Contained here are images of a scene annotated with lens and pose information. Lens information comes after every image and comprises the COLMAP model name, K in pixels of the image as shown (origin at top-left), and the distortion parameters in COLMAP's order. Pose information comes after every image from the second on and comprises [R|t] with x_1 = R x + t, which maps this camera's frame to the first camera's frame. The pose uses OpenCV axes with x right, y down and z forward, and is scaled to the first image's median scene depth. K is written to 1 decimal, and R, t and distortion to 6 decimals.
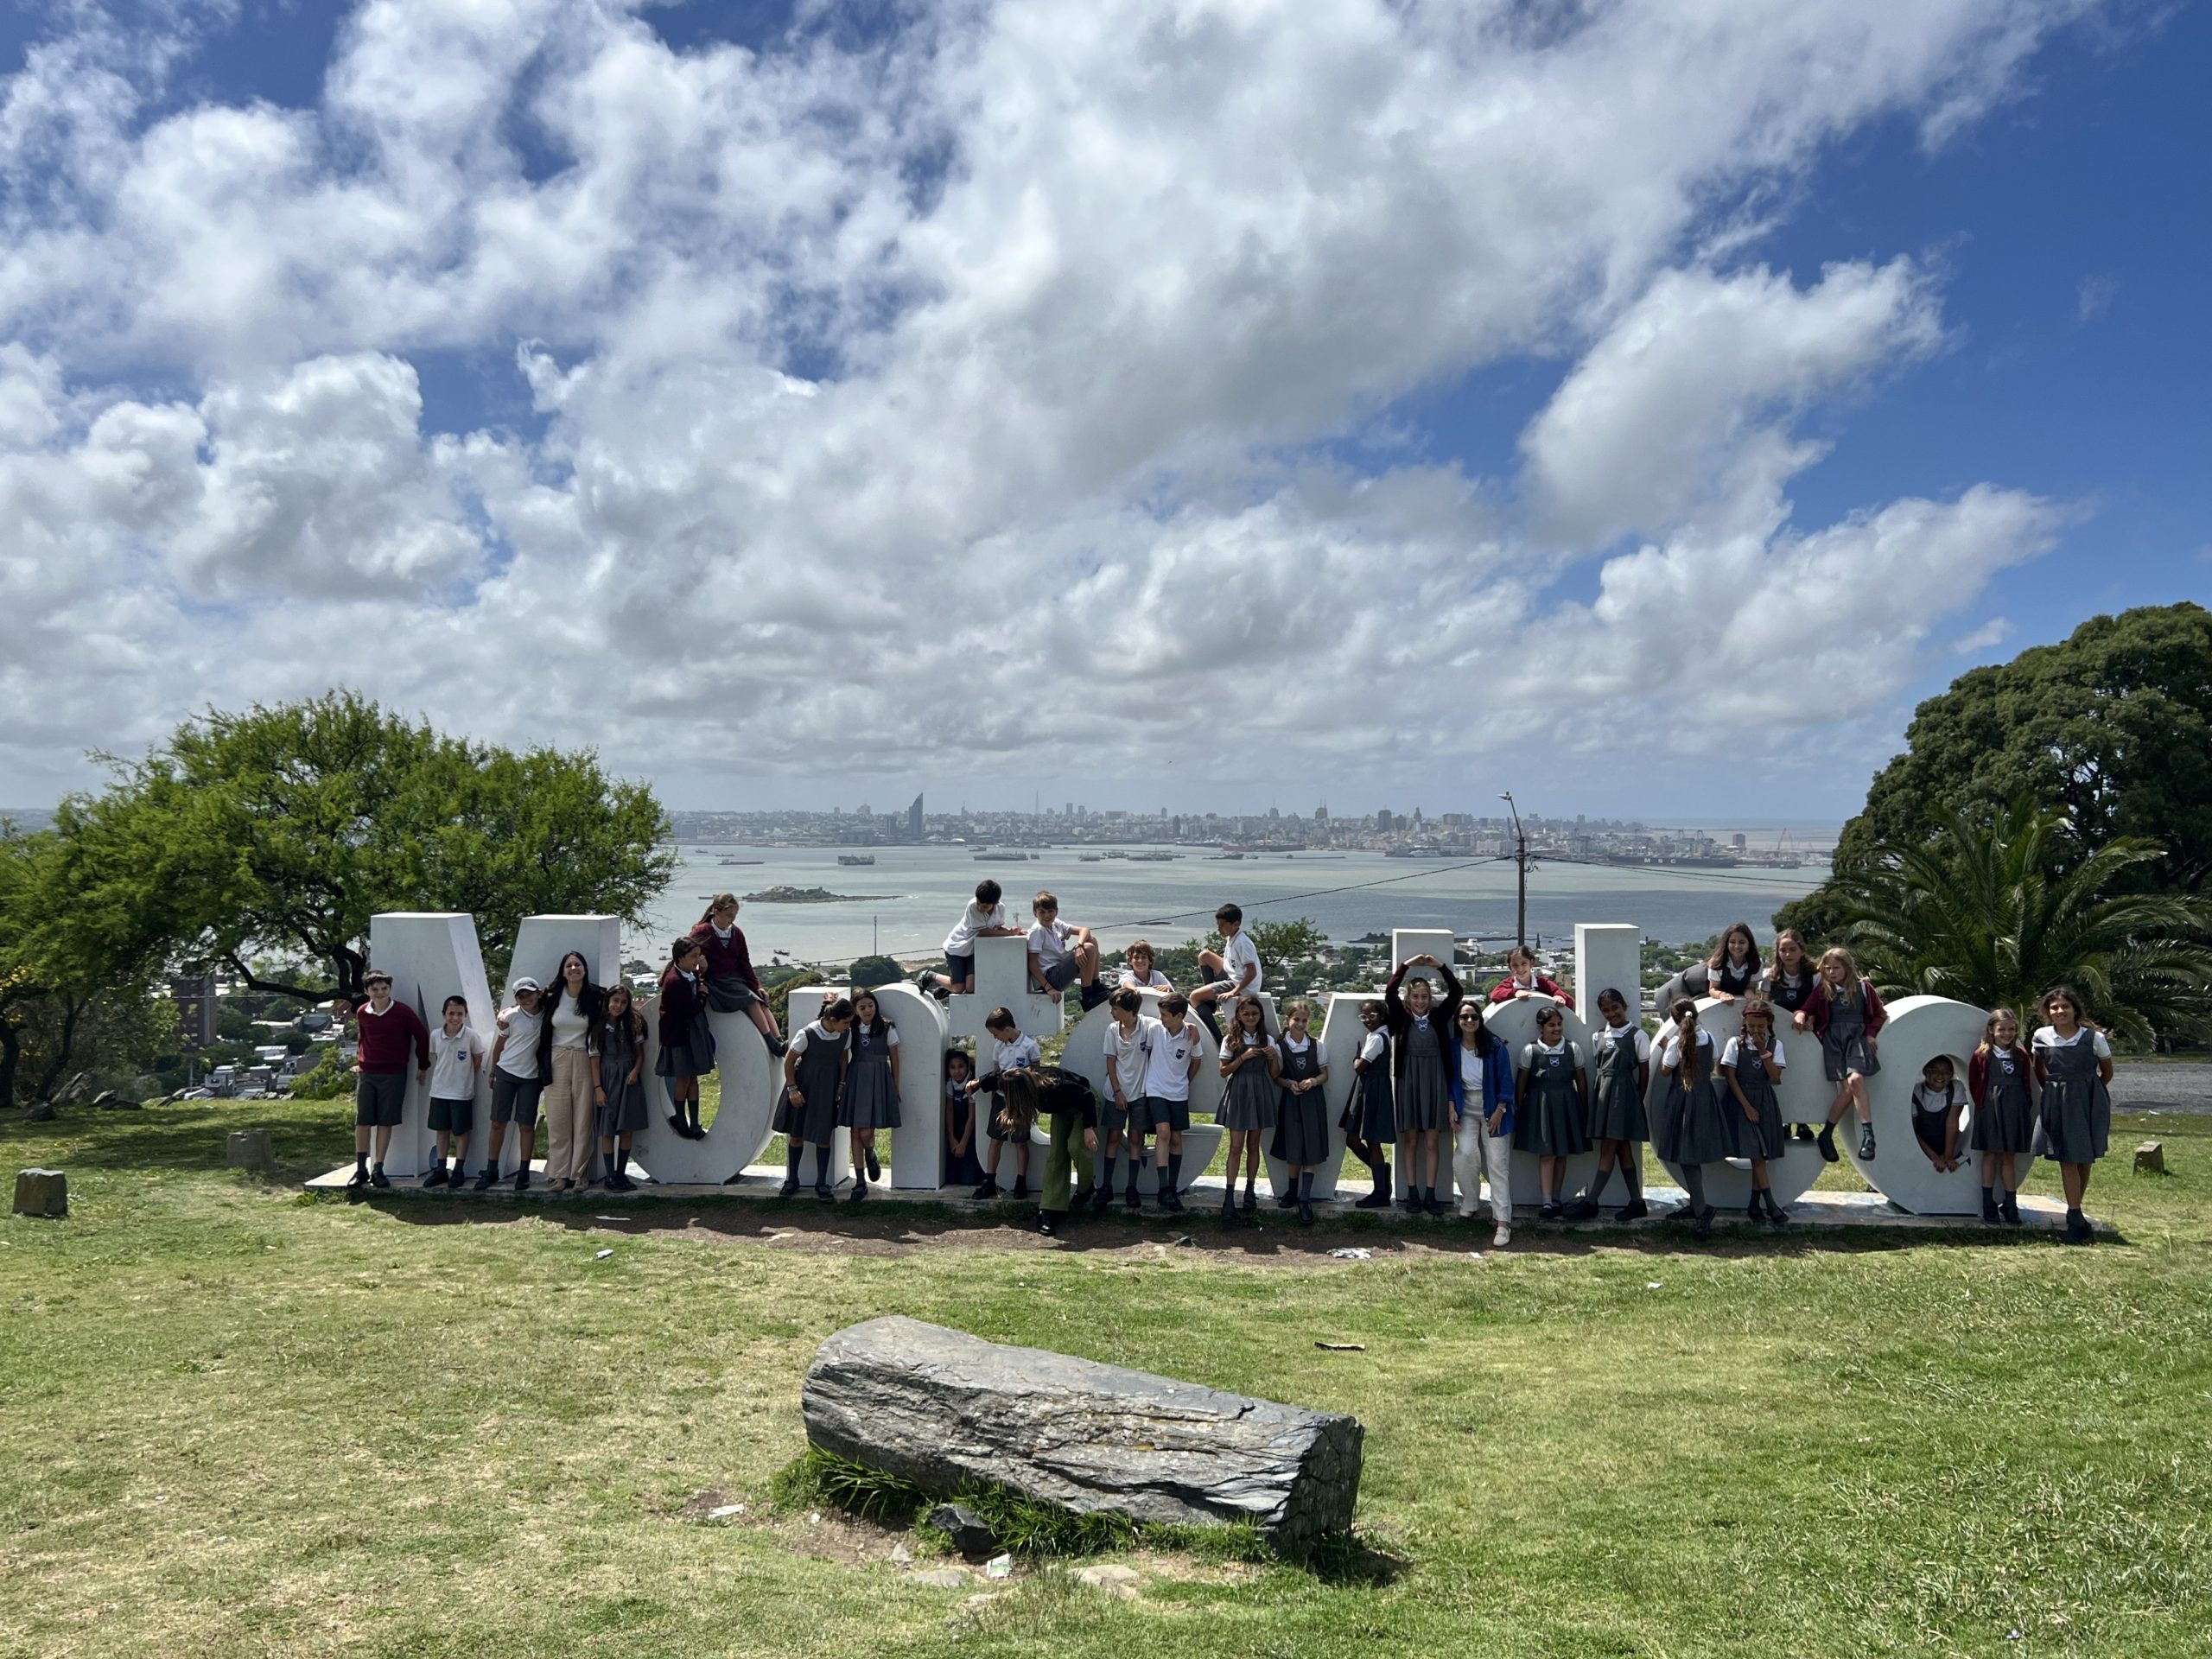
lens RADIAL K [[1775.6, 0, 1094.4], [0, 1775.6, 817.4], [0, 0, 1]] dist [0.062386, -0.058747]
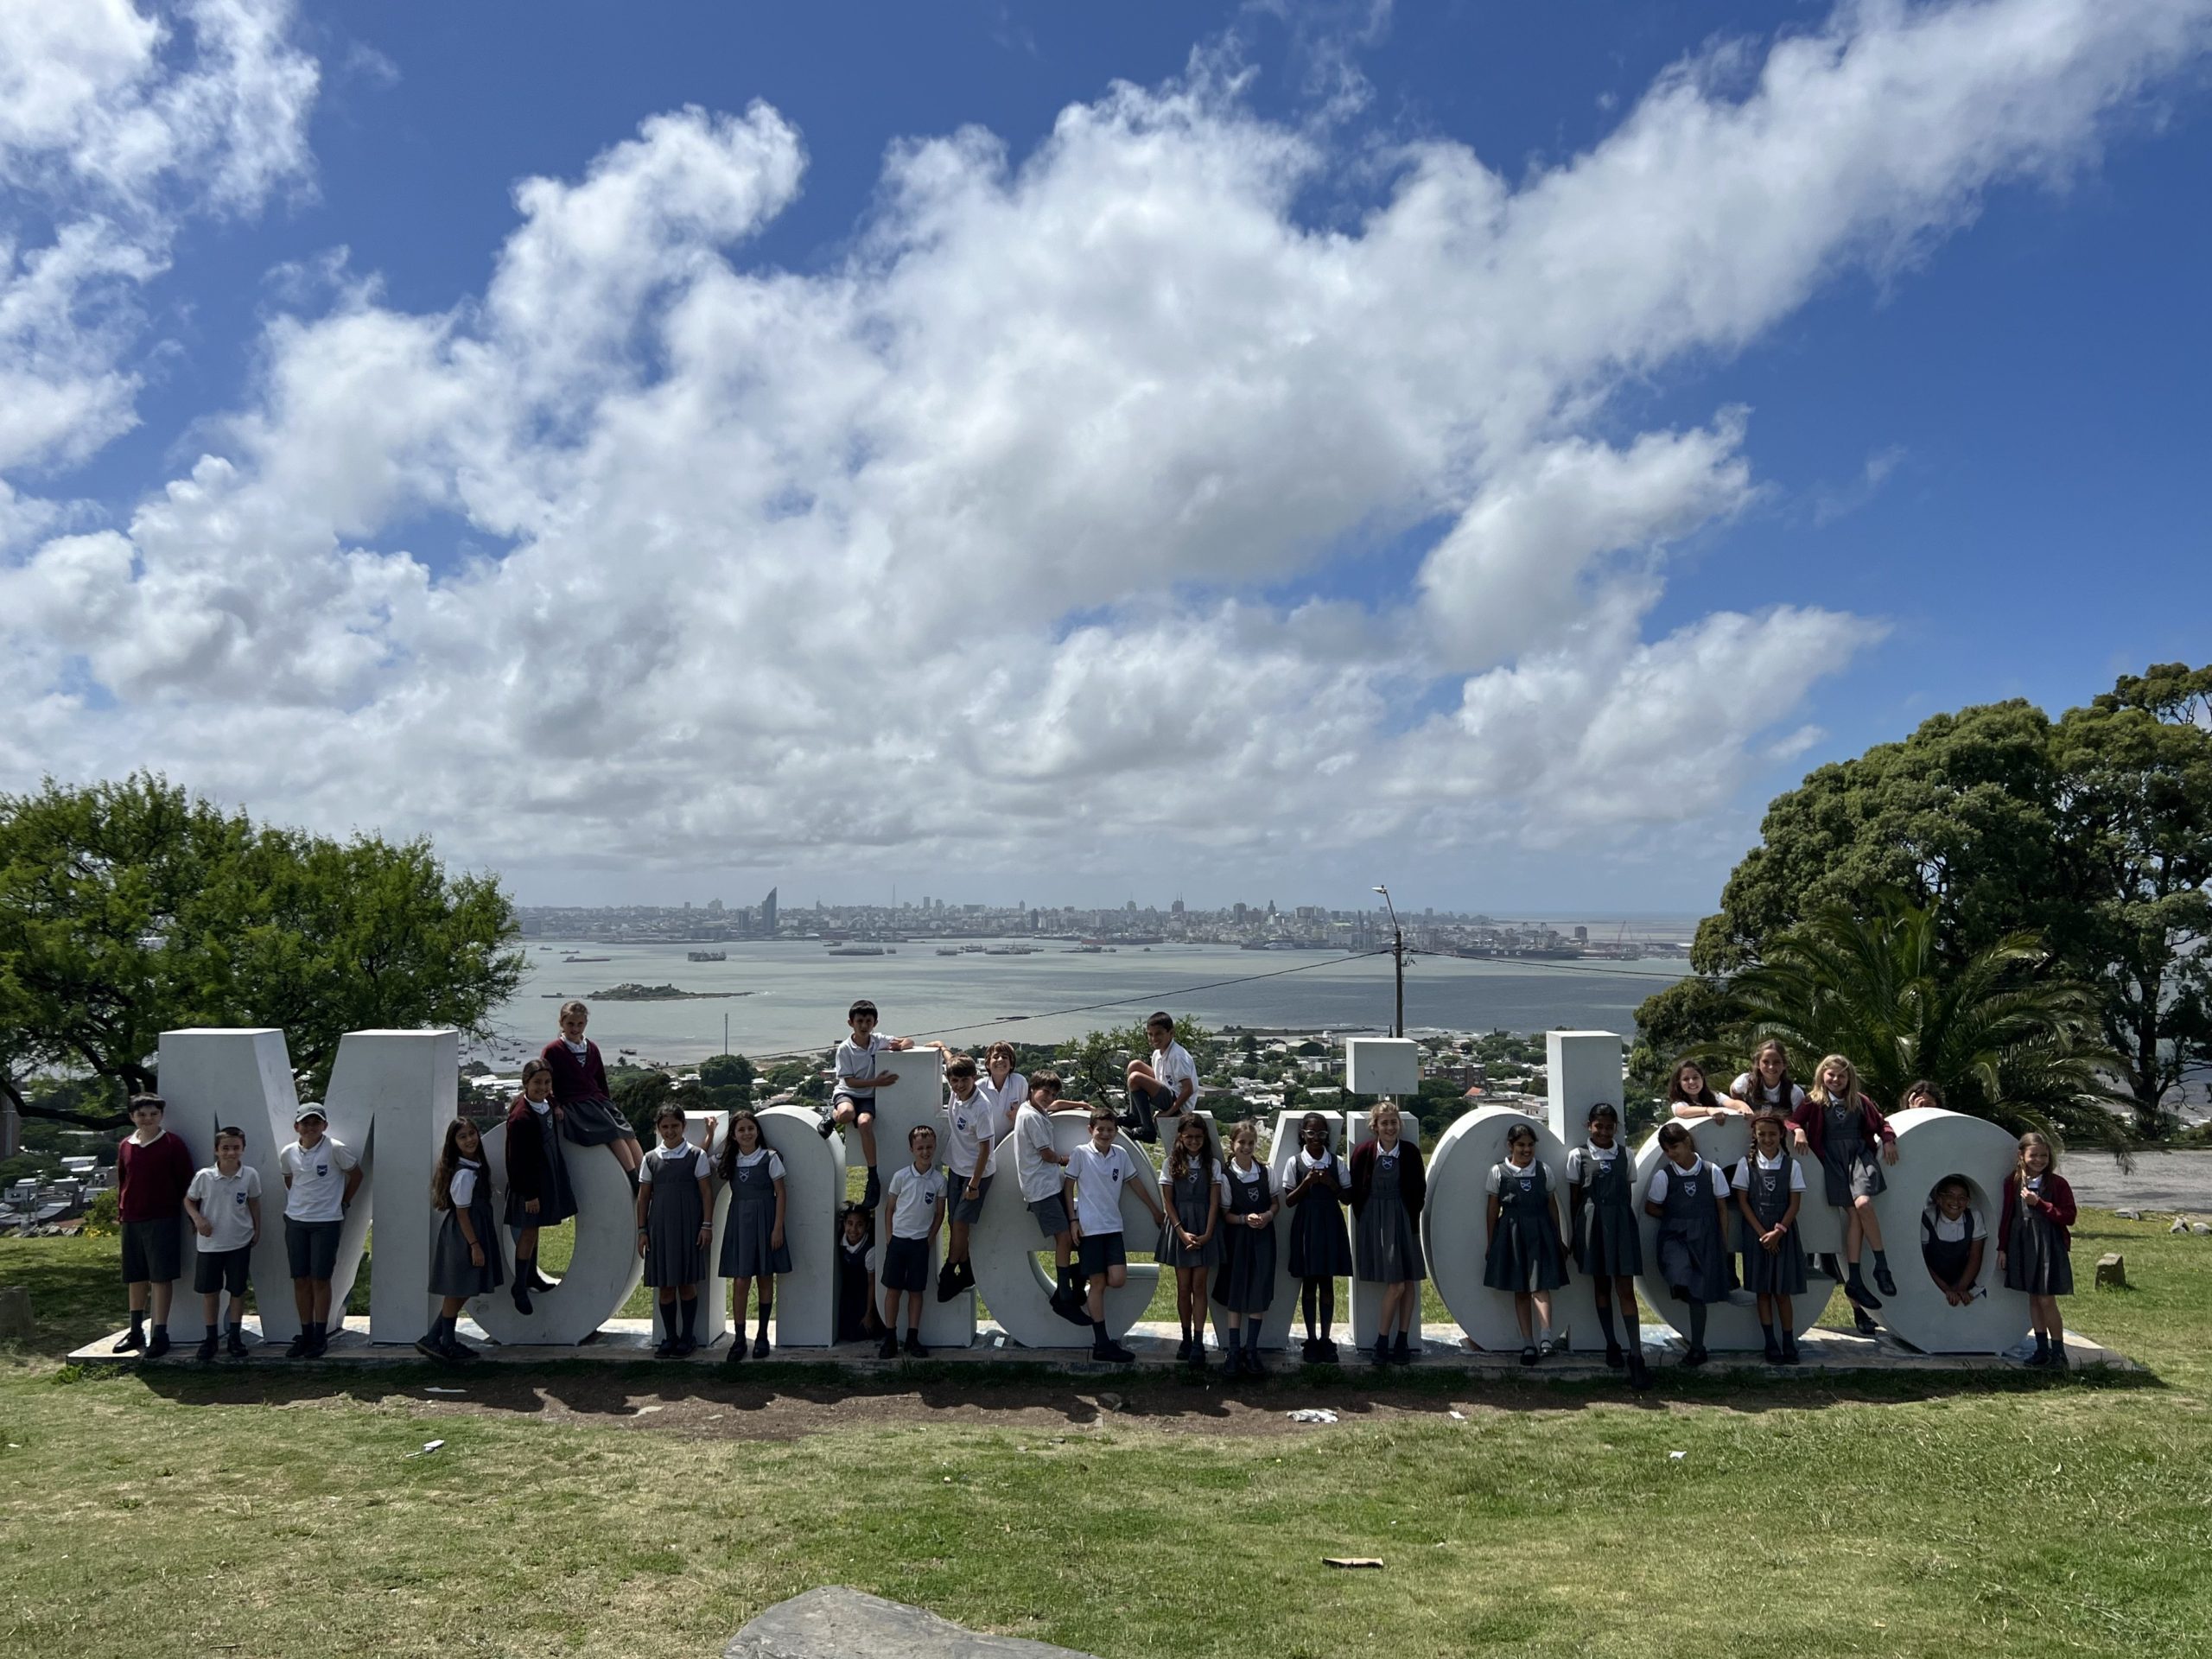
lens RADIAL K [[1775.6, 0, 1091.4], [0, 1775.6, 825.0], [0, 0, 1]] dist [0.062386, -0.058747]
pose [[0.996897, 0.001014, 0.078708, -0.027769], [0.002804, 0.998825, -0.048381, -0.001065], [-0.078665, 0.048451, 0.995723, 0.104078]]
